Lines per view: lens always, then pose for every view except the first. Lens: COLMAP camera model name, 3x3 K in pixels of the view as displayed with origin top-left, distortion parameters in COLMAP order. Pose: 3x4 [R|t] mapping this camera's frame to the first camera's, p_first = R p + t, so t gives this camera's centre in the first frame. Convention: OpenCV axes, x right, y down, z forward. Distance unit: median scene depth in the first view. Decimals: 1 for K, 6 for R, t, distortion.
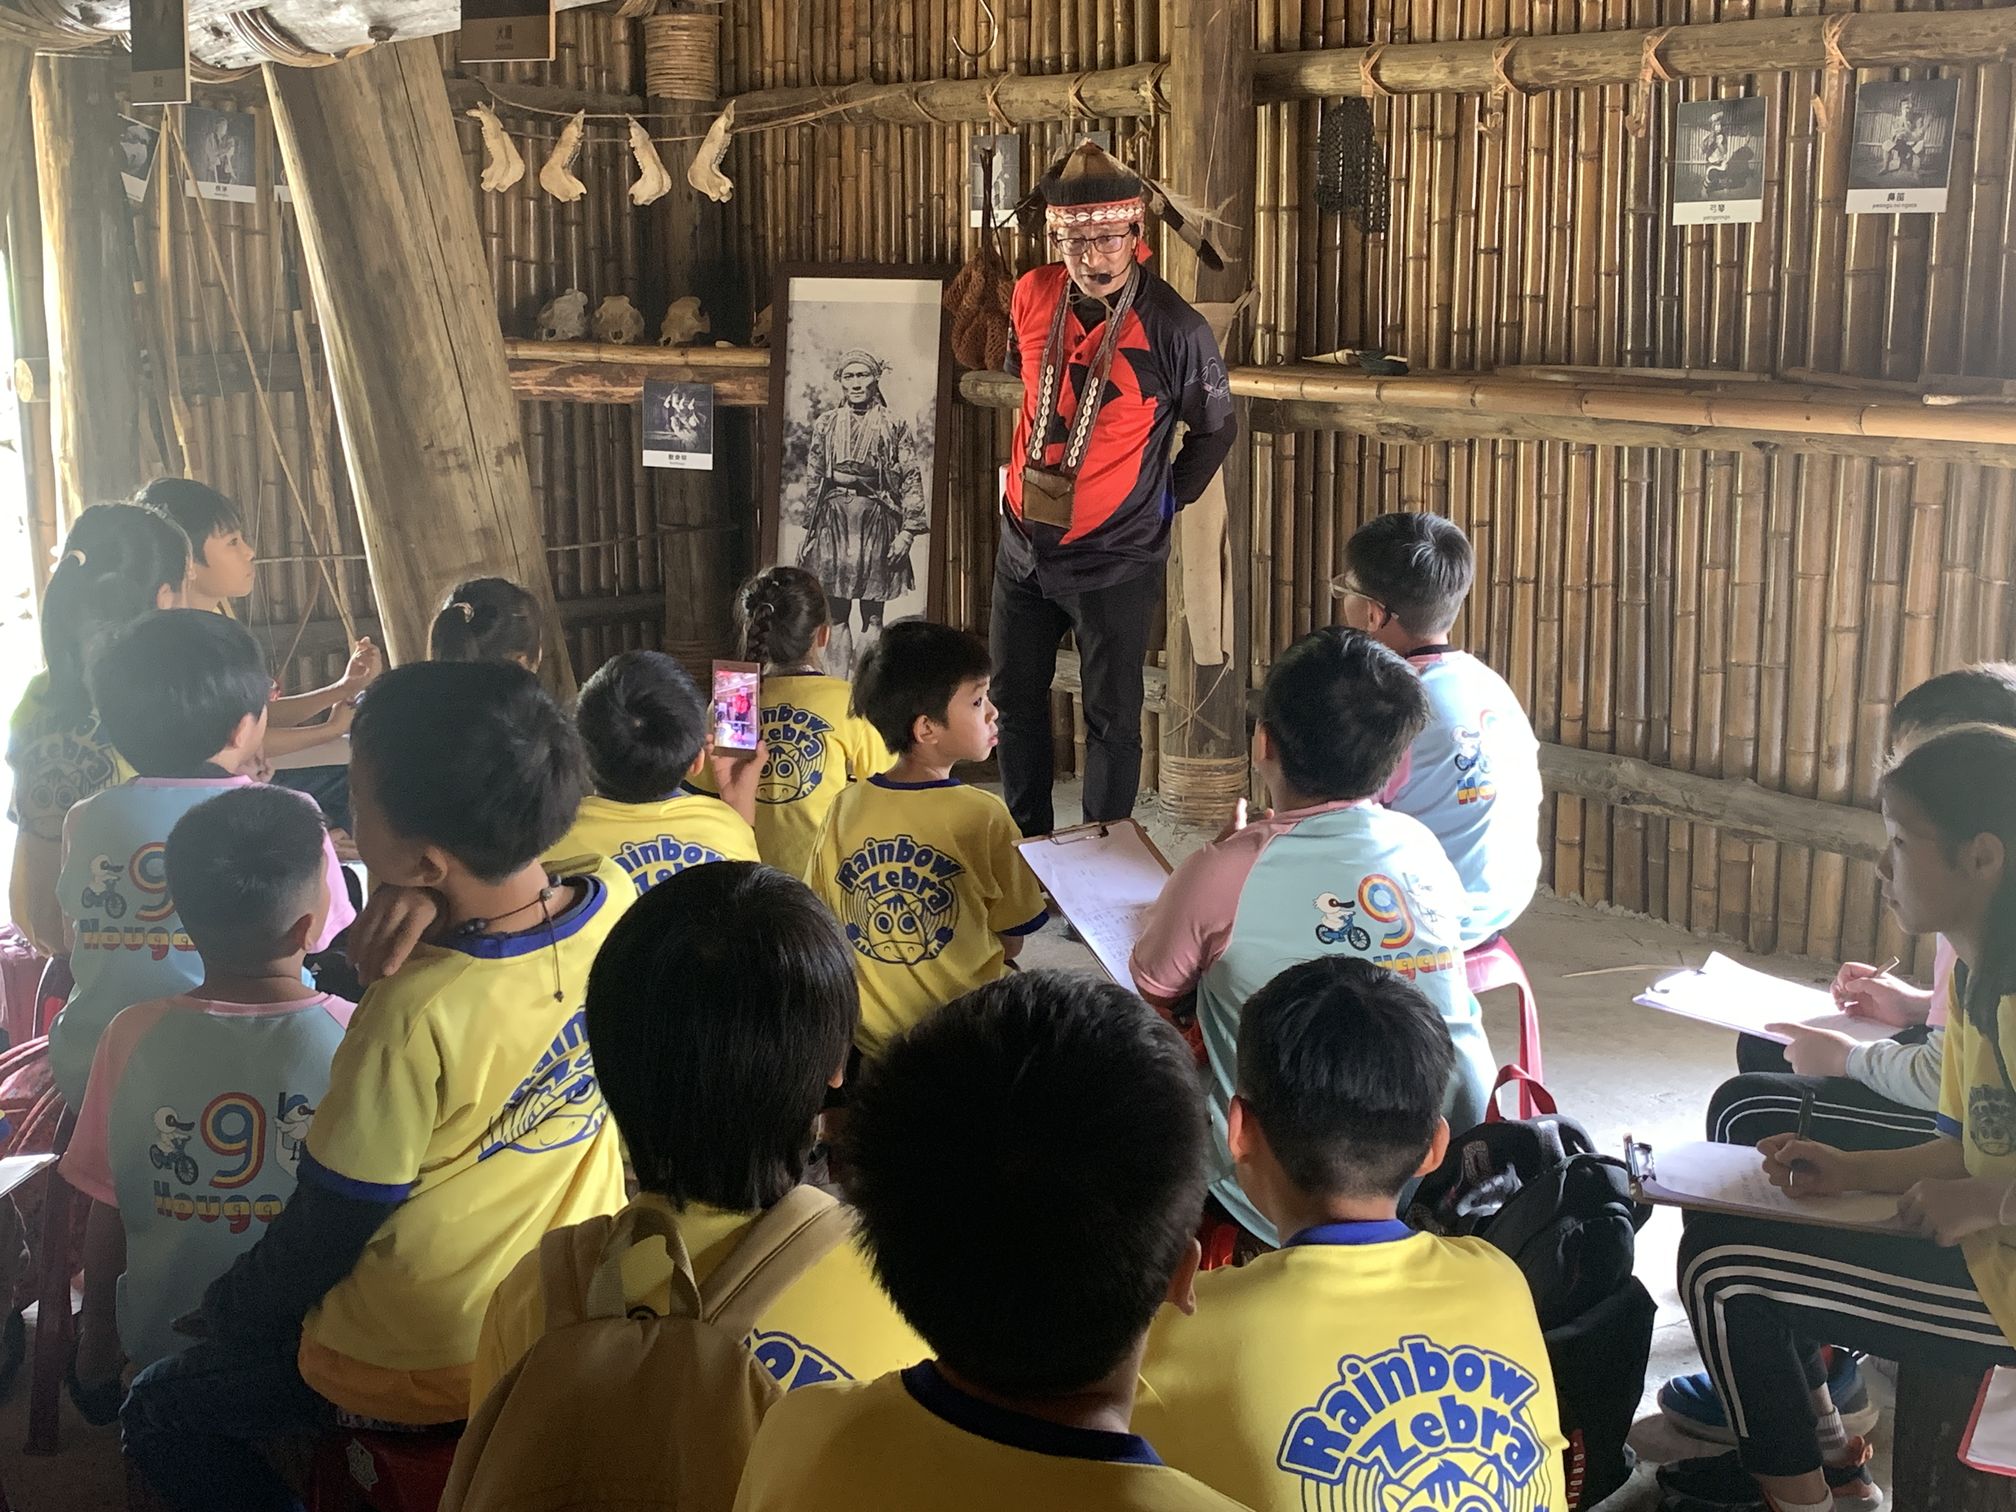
lens RADIAL K [[2409.8, 0, 1058.9], [0, 2409.8, 751.3], [0, 0, 1]] dist [0.048538, 0.000000]
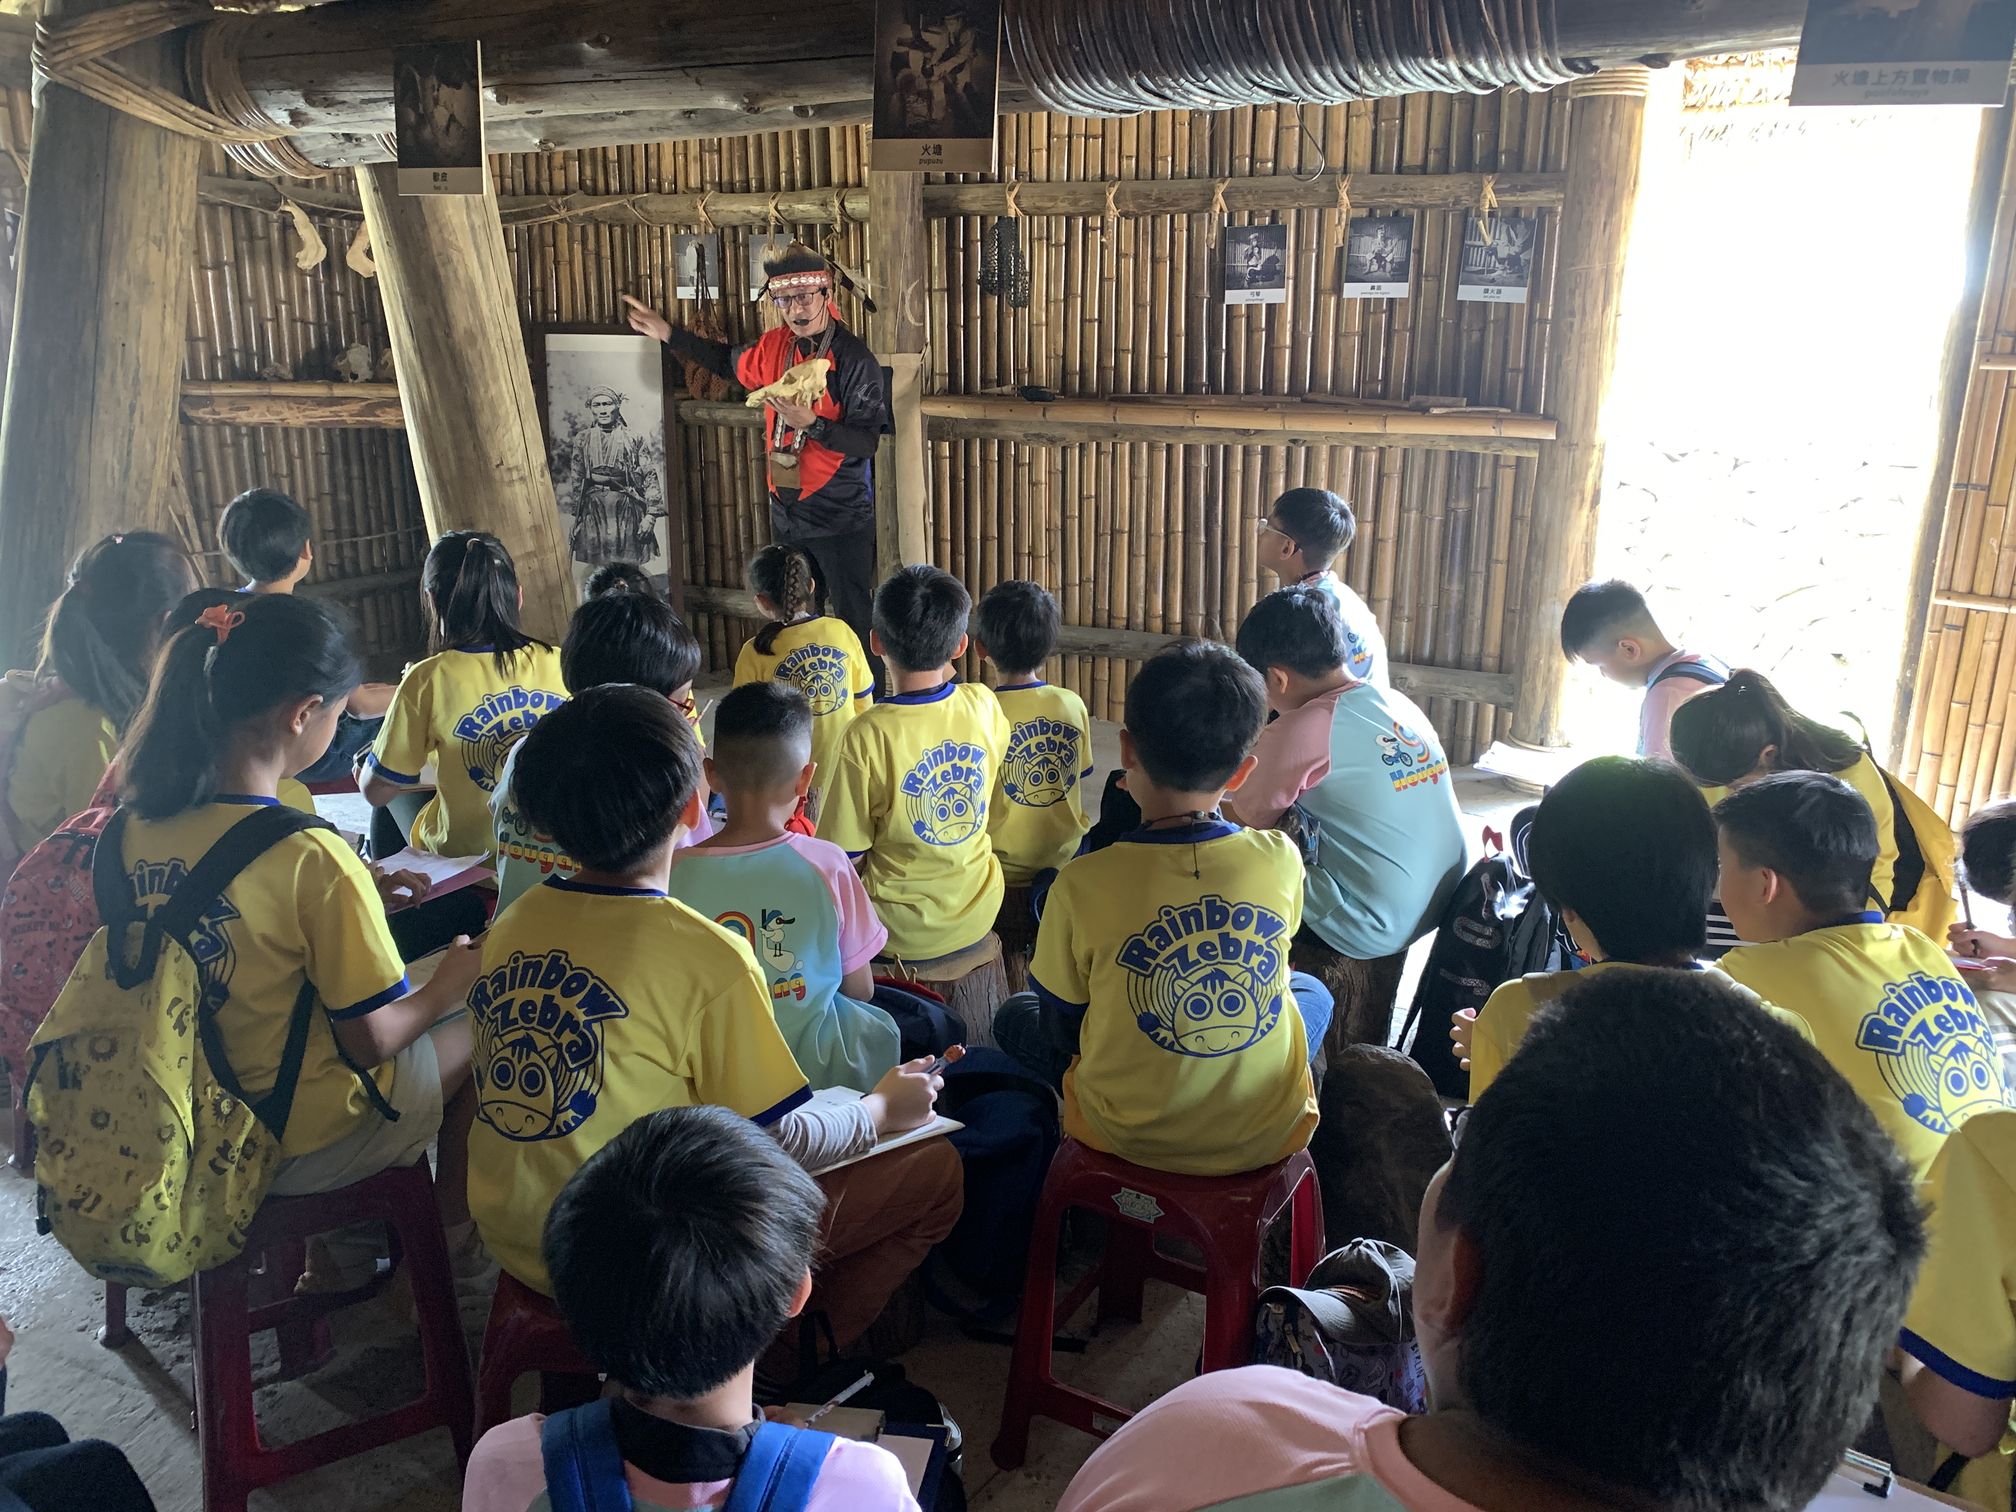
lens RADIAL K [[1543.2, 0, 1018.4], [0, 1543.2, 771.8], [0, 0, 1]] dist [0.025149, -0.019856]
pose [[0.928245, -0.099985, 0.358280, -0.249288], [0.070524, 0.993032, 0.094409, -0.013044], [-0.365223, -0.062367, 0.928828, 0.065773]]
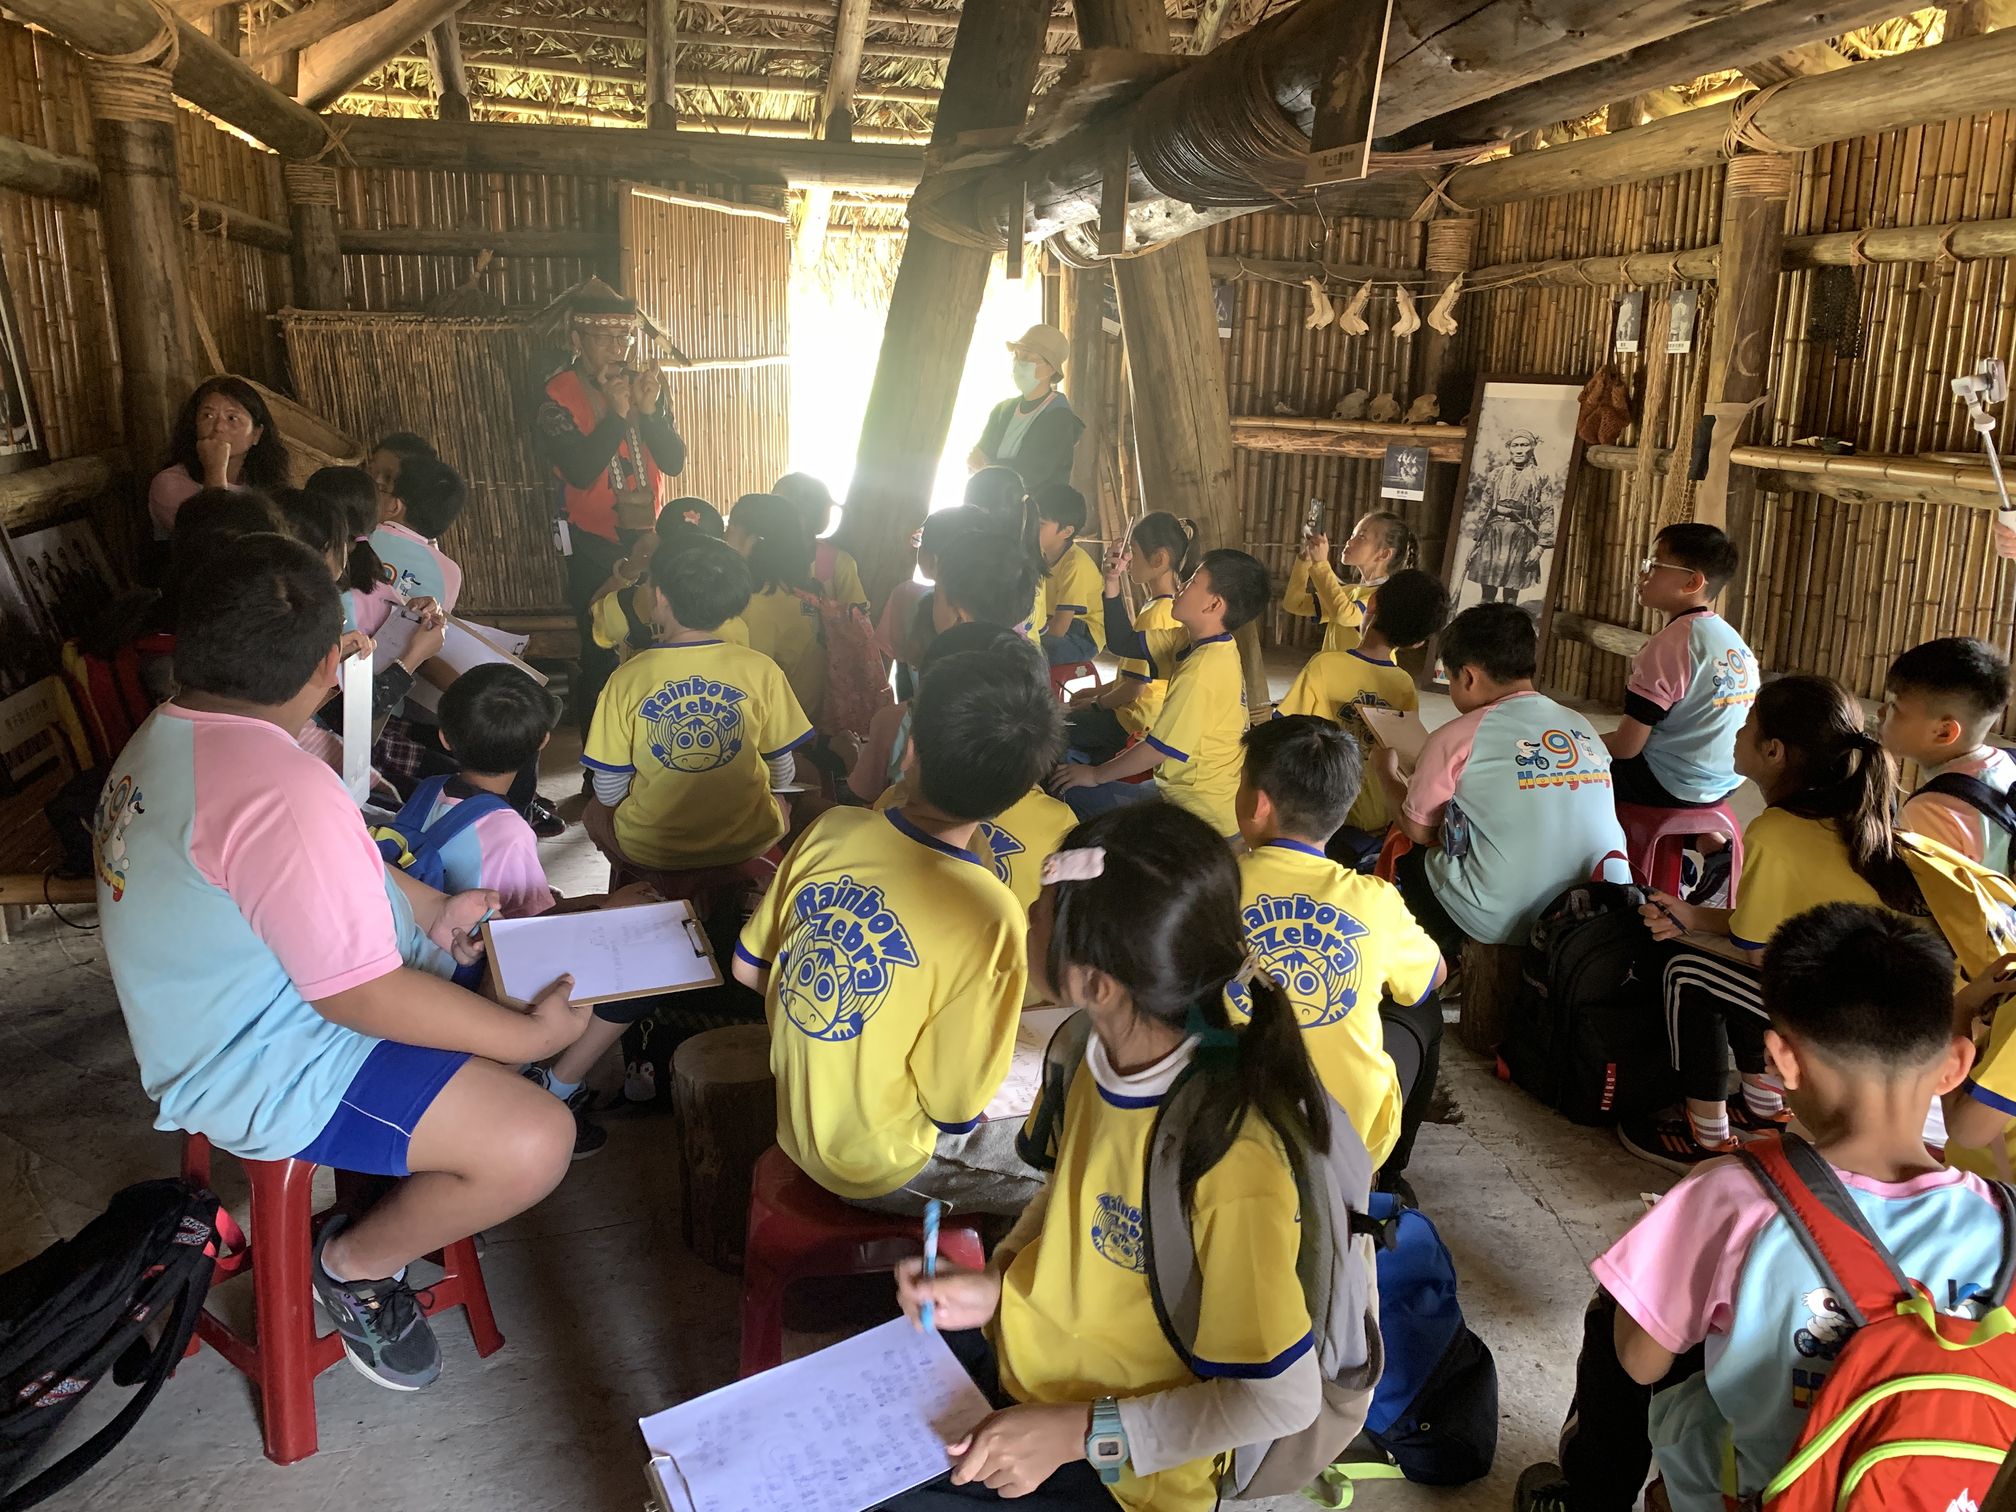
lens RADIAL K [[1543.2, 0, 1045.5], [0, 1543.2, 731.0], [0, 0, 1]] dist [0.025149, -0.019856]
pose [[0.896220, 0.117061, -0.427886, 0.114368], [-0.105995, 0.993124, 0.049689, 0.015171], [0.430760, 0.000822, 0.902466, -0.059924]]
